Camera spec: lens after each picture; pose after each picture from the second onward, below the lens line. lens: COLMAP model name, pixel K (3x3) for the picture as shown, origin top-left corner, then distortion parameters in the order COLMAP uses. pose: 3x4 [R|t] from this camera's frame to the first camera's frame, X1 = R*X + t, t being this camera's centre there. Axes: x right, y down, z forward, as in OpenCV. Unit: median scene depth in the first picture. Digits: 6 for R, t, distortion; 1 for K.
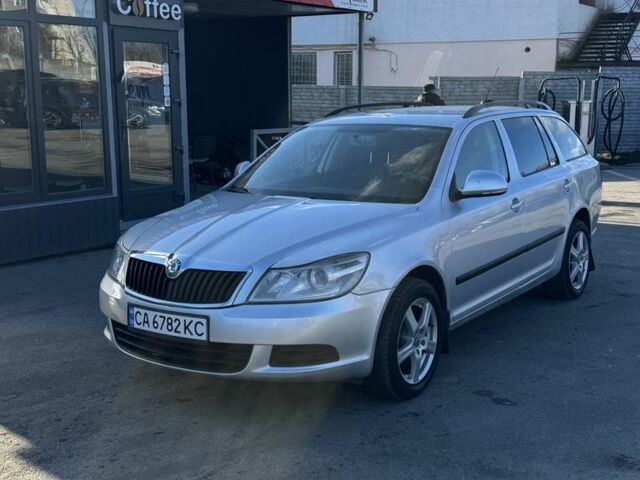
lens RADIAL K [[816.5, 0, 320.3], [0, 816.5, 240.1], [0, 0, 1]] dist [0.169463, 0.000000]
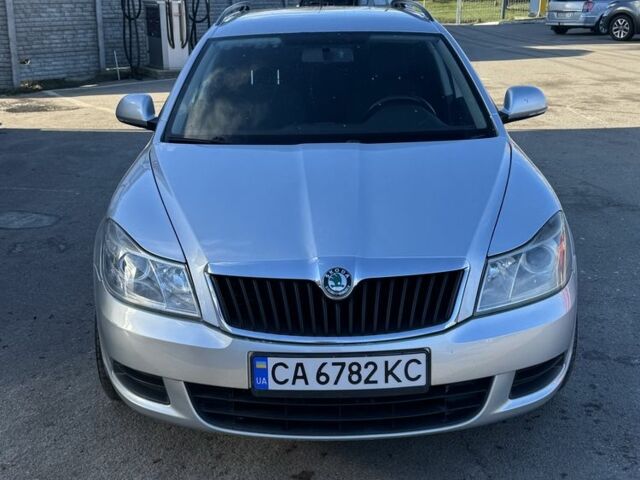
lens RADIAL K [[816.5, 0, 319.9], [0, 816.5, 240.5], [0, 0, 1]] dist [0.169463, 0.000000]
pose [[0.828852, -0.167112, 0.533928, -0.519961], [0.105380, 0.983898, 0.144357, -0.088880], [-0.549454, -0.063386, 0.833116, 0.503242]]
